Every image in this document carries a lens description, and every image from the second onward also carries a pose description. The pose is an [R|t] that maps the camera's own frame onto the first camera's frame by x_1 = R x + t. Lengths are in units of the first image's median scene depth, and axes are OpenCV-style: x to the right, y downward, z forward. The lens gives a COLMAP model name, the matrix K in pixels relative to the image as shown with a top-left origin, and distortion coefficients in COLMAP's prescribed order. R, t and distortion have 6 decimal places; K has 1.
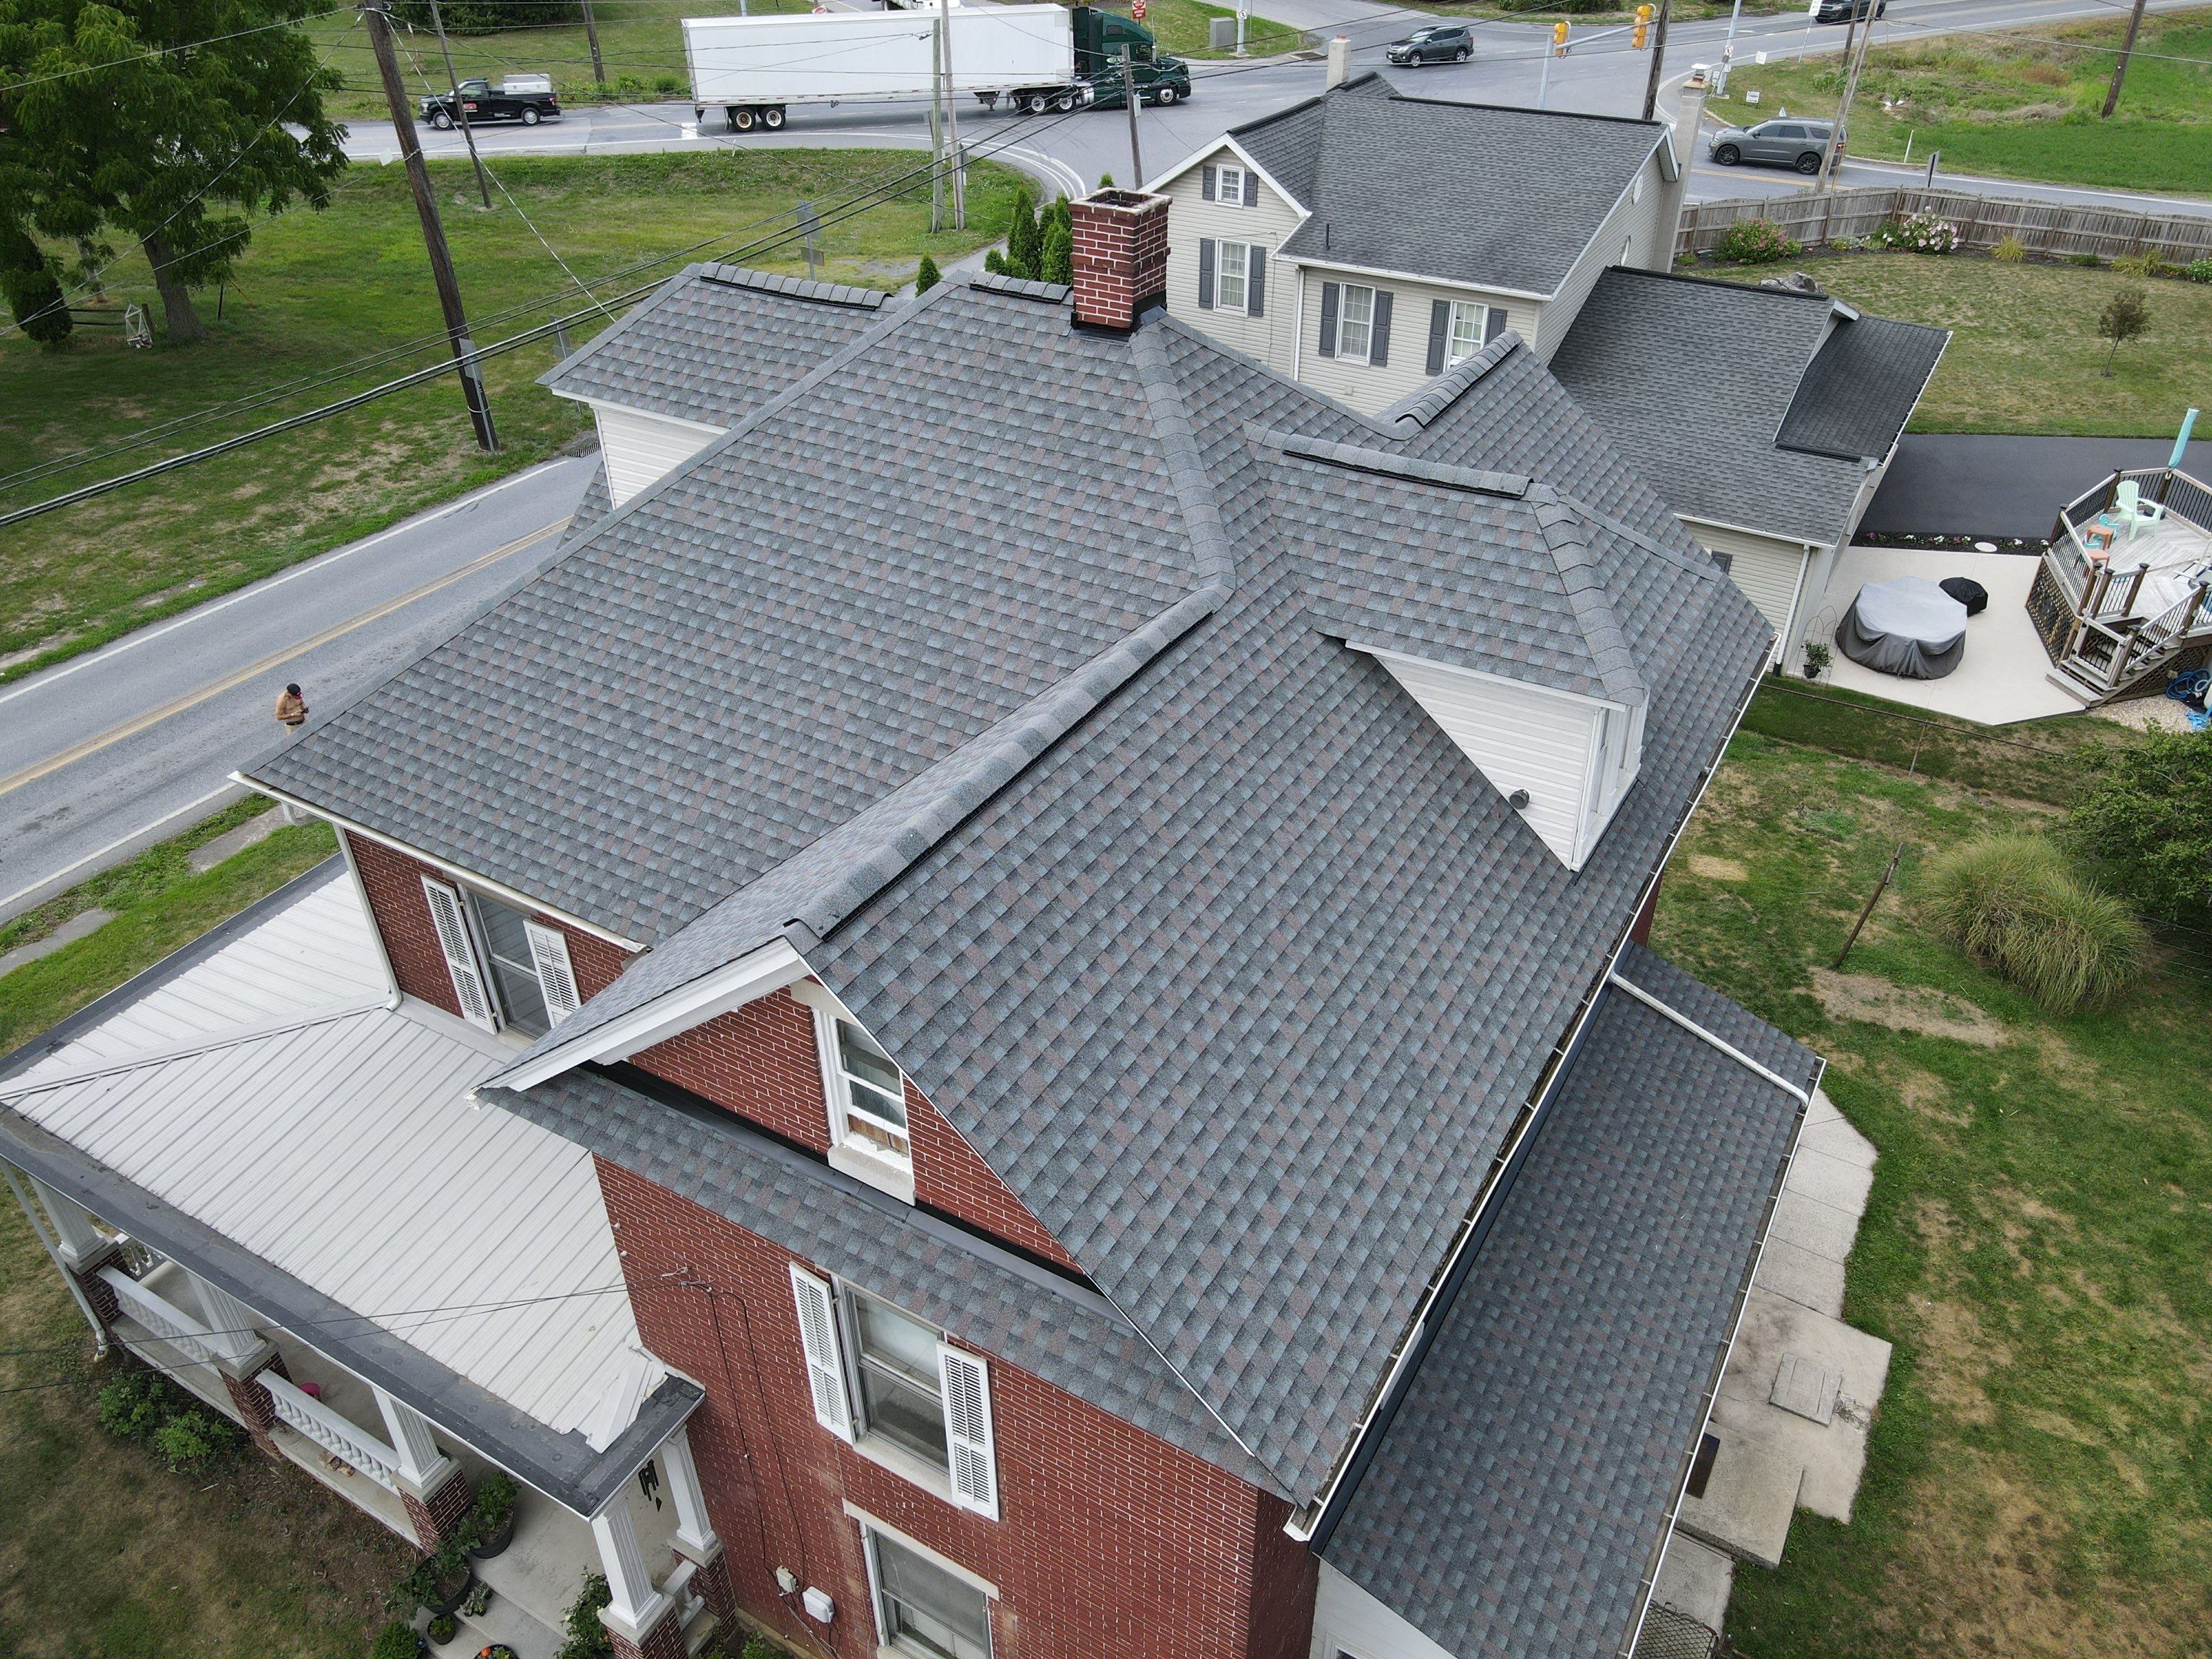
lens RADIAL K [[1629.5, 0, 1114.5], [0, 1629.5, 831.1], [0, 0, 1]] dist [0.005975, 0.012768]
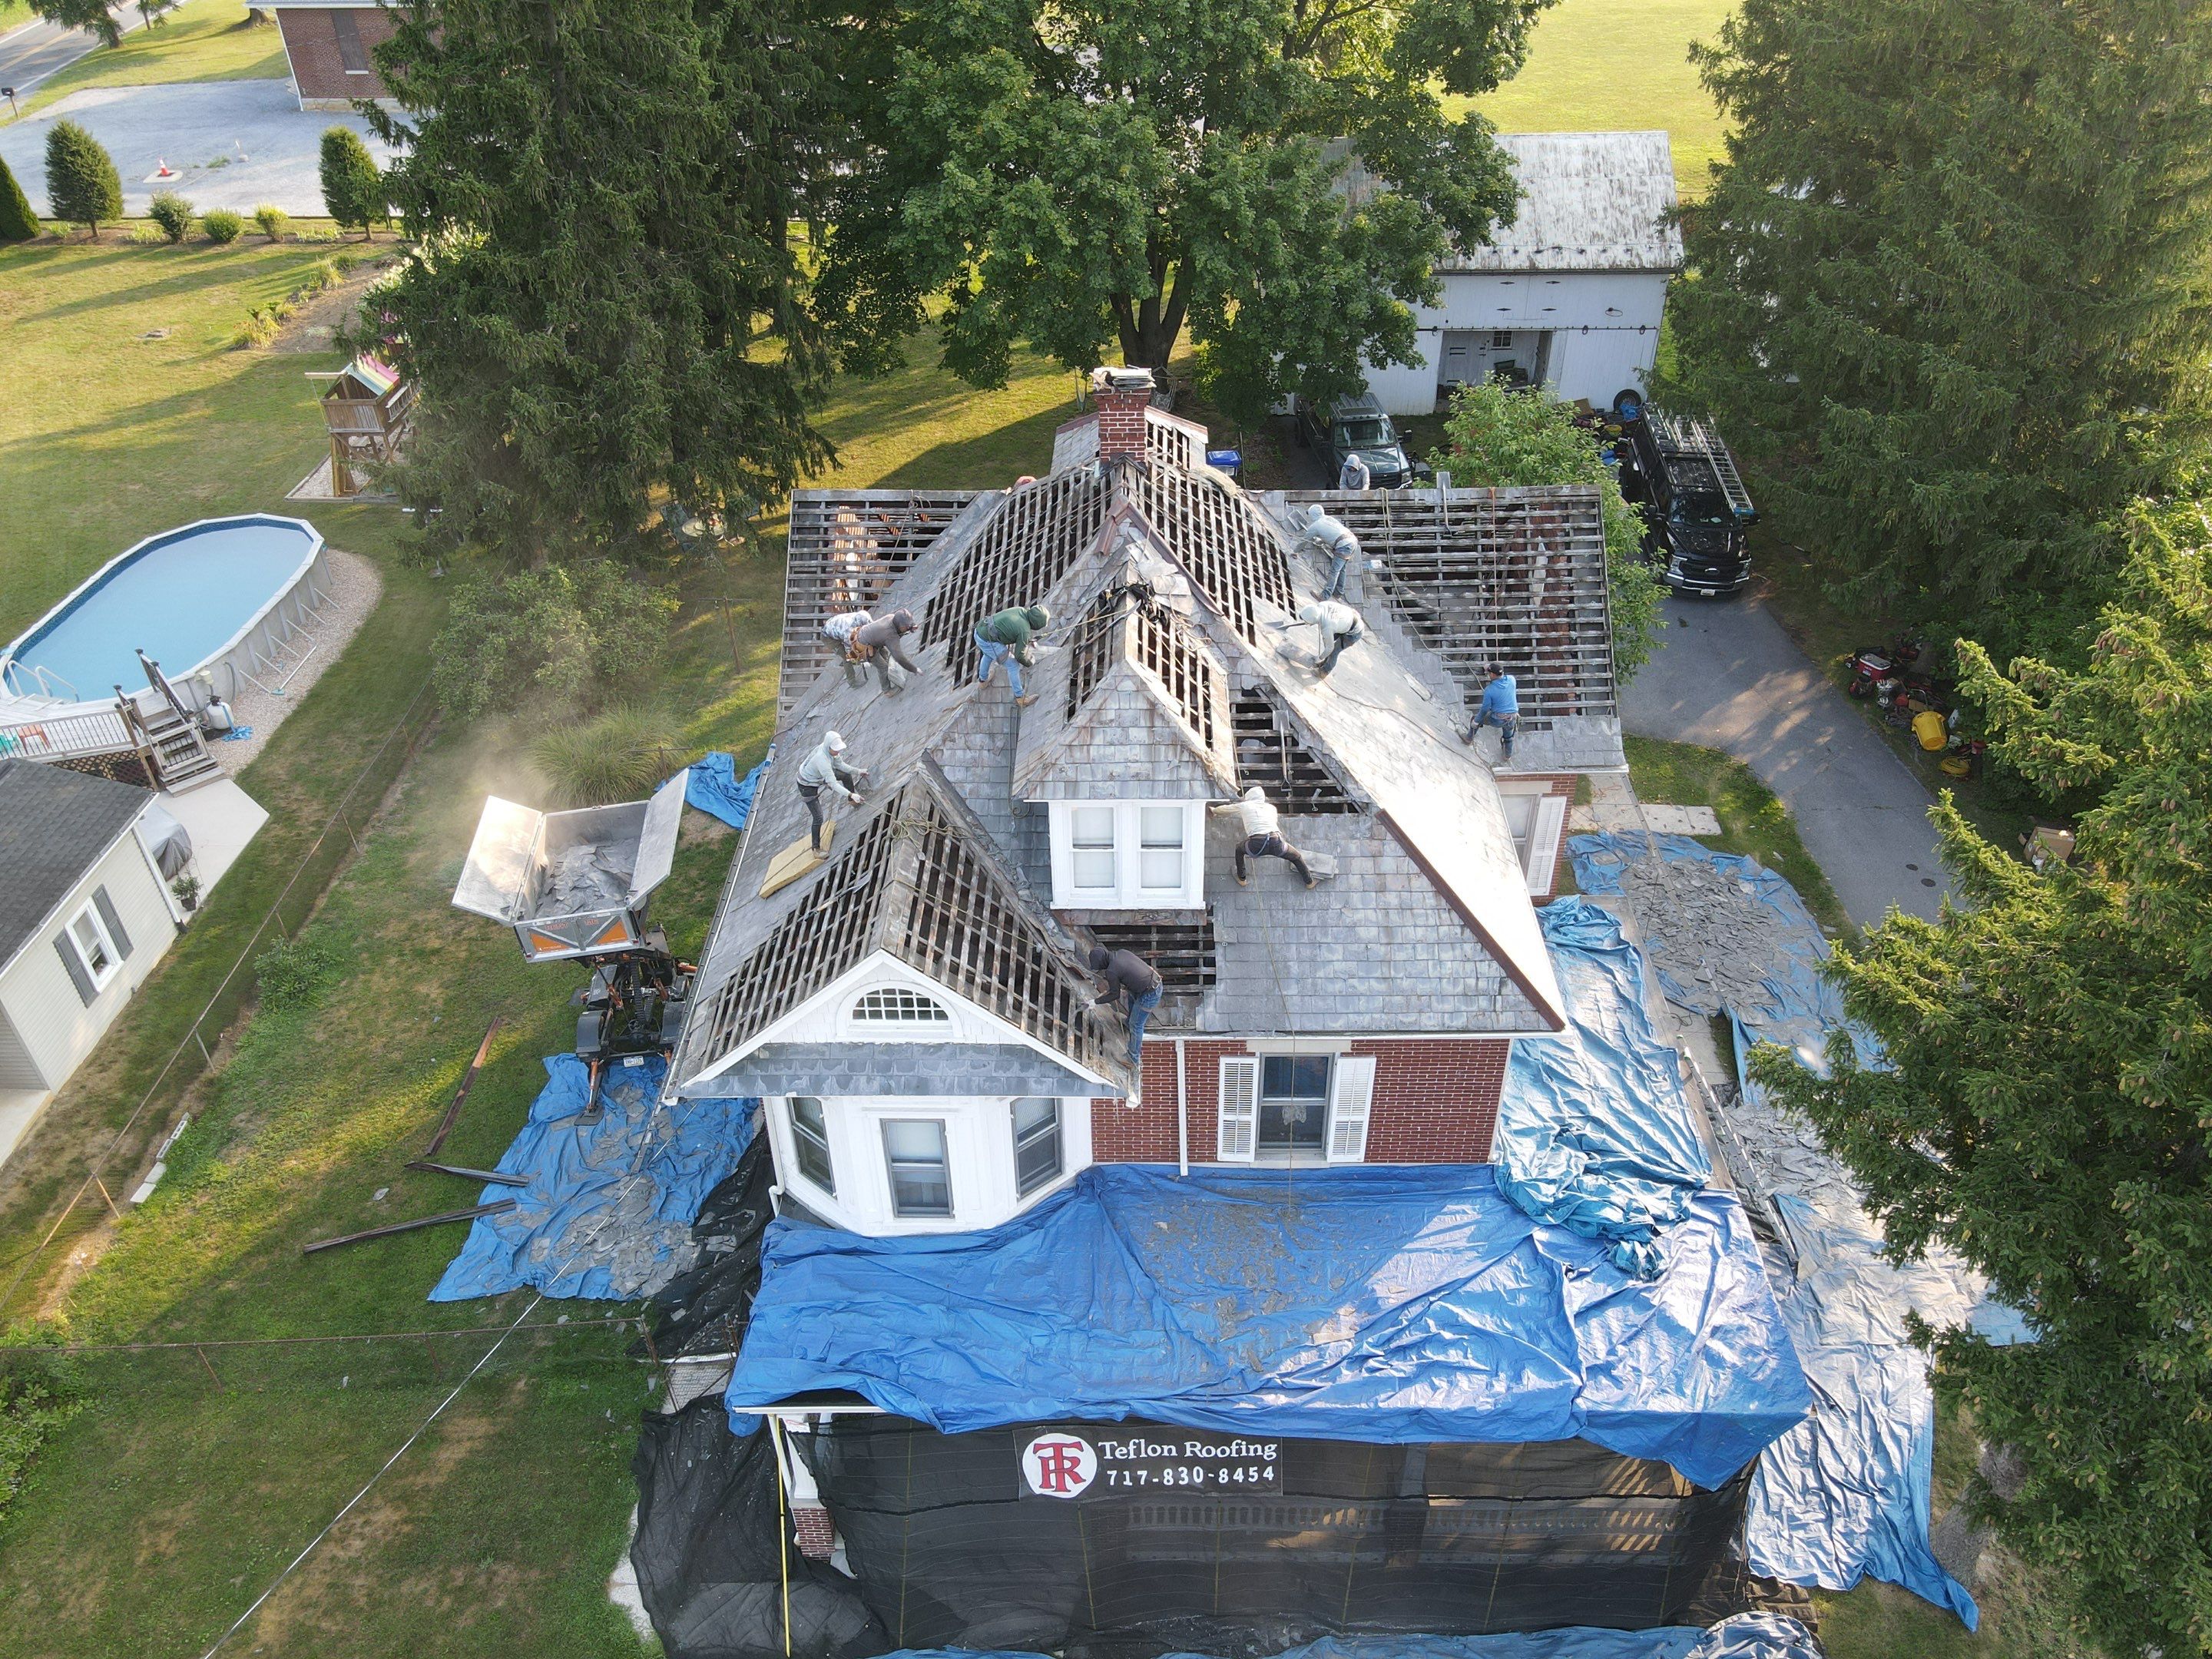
lens RADIAL K [[1631.1, 0, 1116.6], [0, 1631.1, 839.5], [0, 0, 1]] dist [-0.000254, 0.007639]
pose [[-0.492586, -0.511088, 0.704378, -0.566335], [0.507966, 0.488346, 0.709569, -0.556235], [-0.706632, 0.707324, 0.019063, 0.548582]]
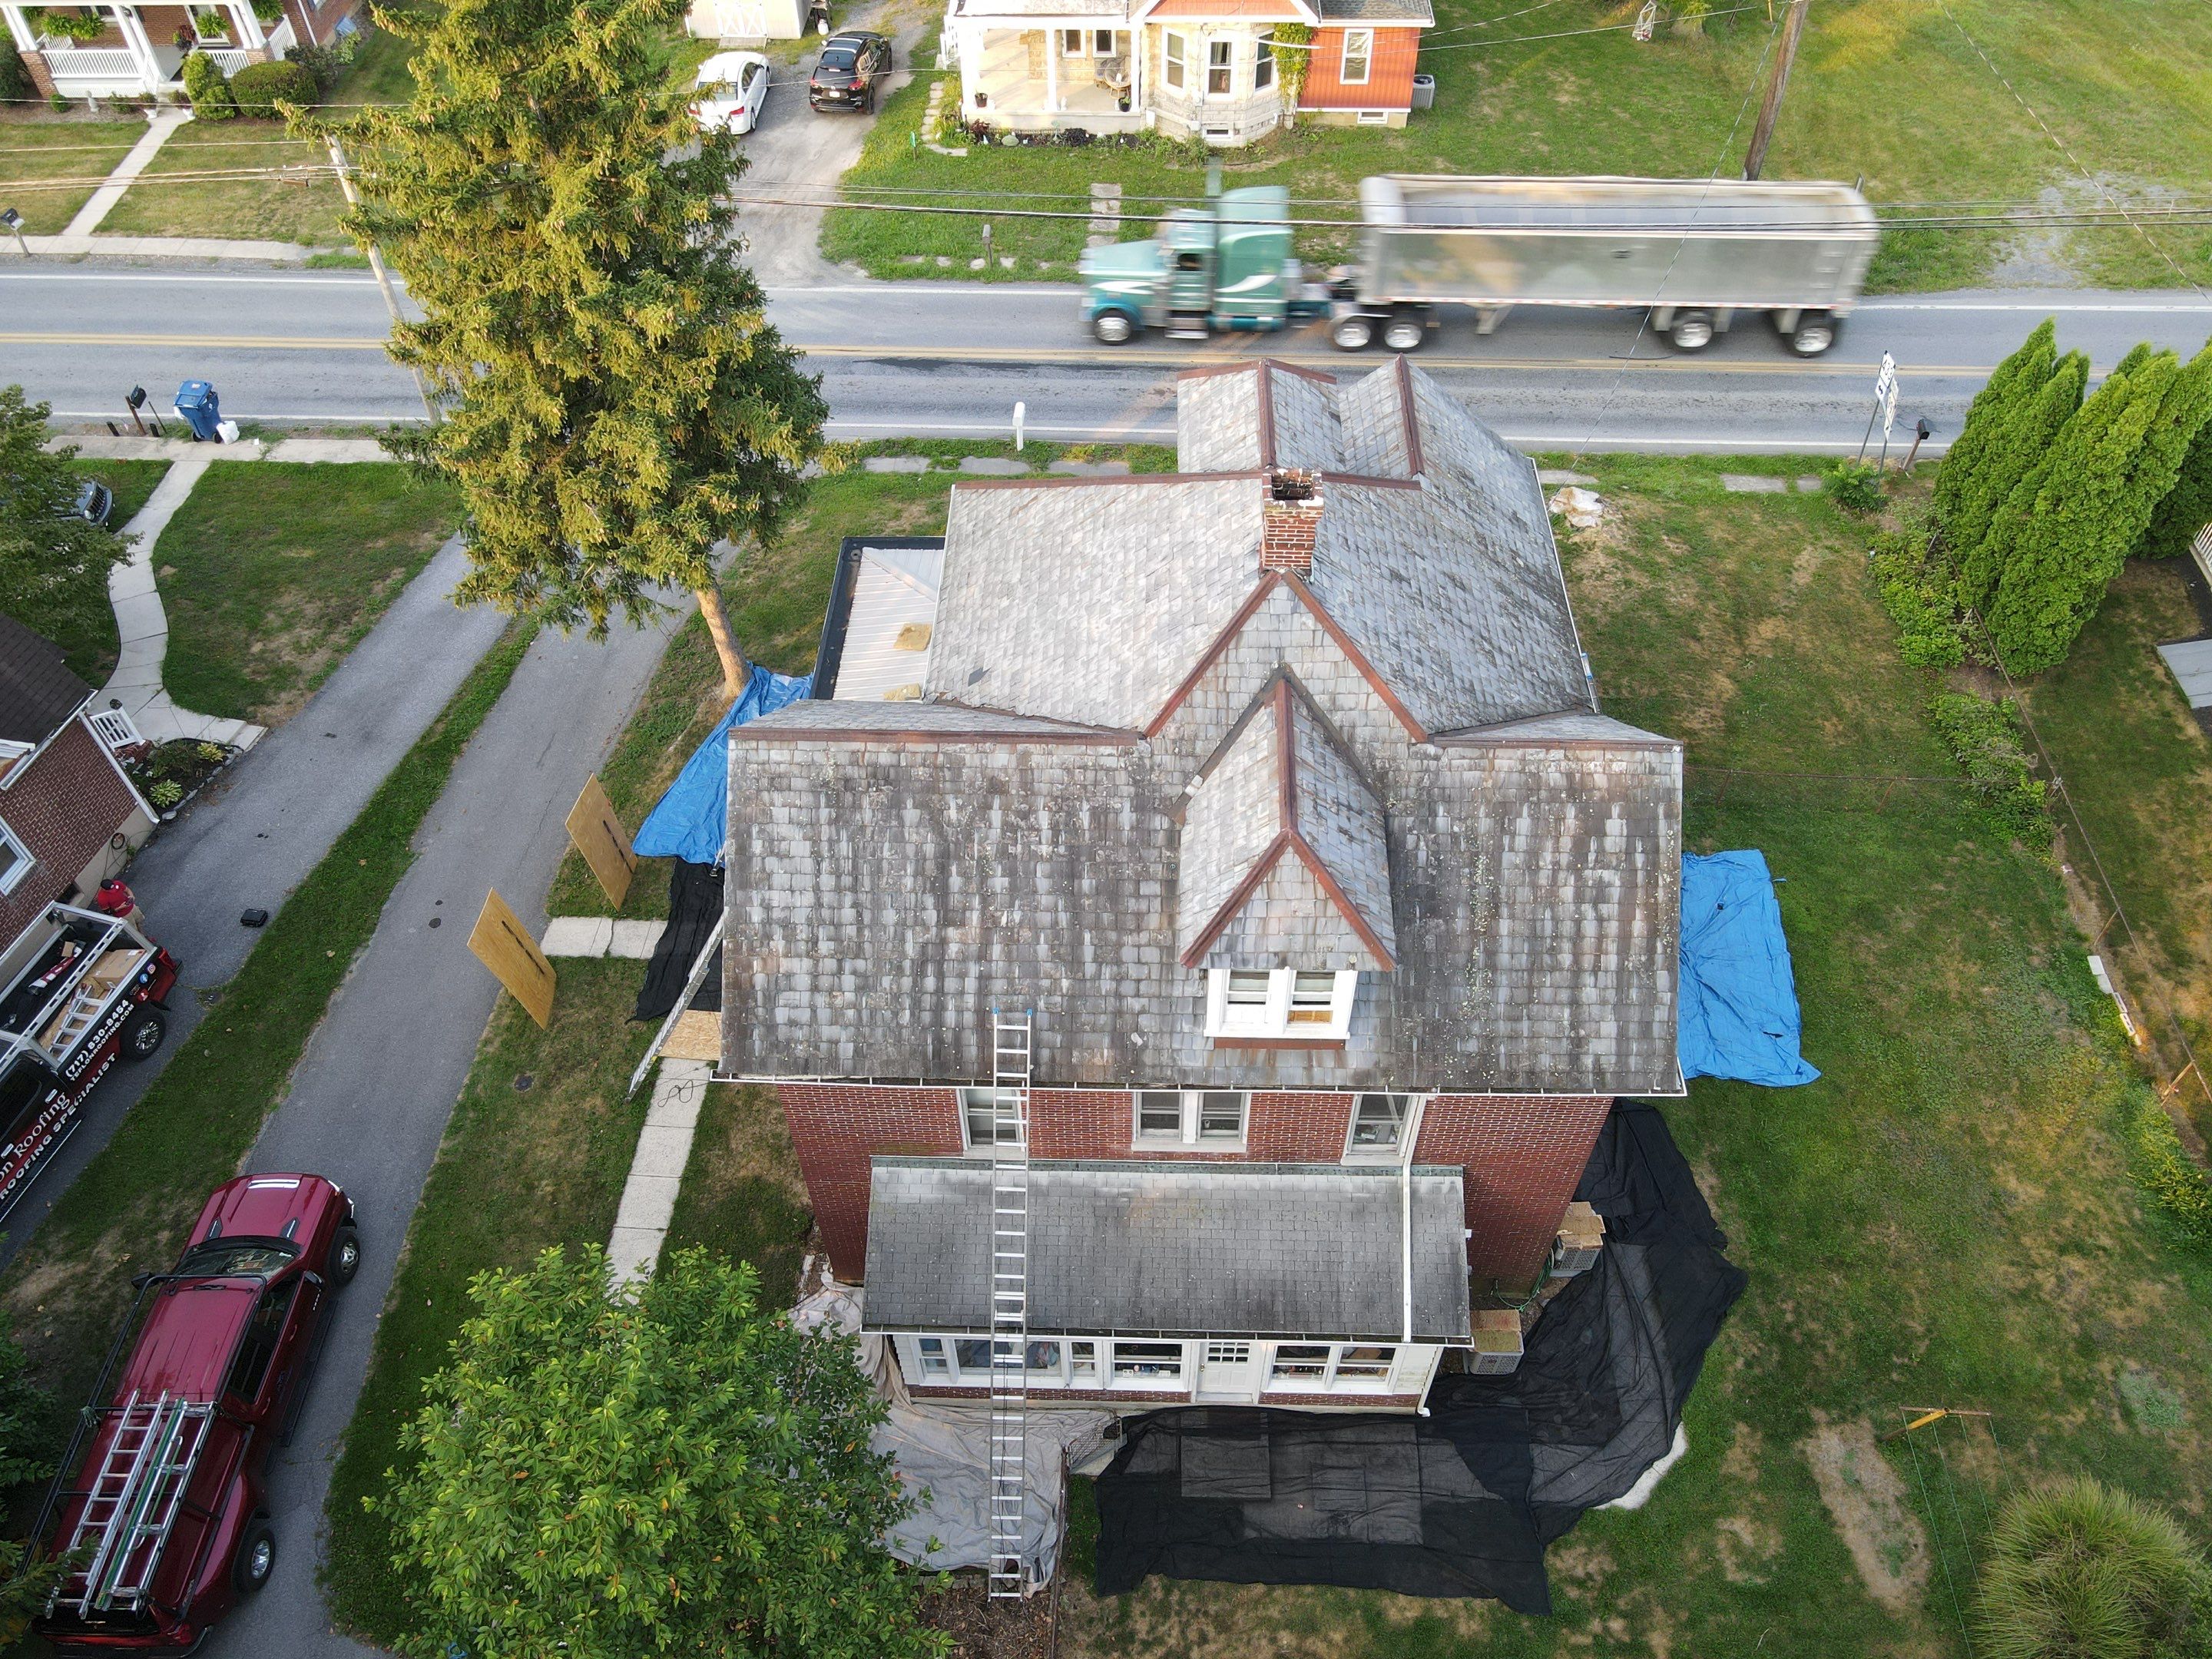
lens RADIAL K [[1630.5, 0, 1119.3], [0, 1630.5, 825.2], [0, 0, 1]] dist [0.010406, 0.013288]
pose [[0.485556, 0.661644, -0.571369, 0.421030], [-0.498038, 0.746513, 0.441221, -0.322247], [0.718466, 0.070326, 0.691998, -0.055213]]
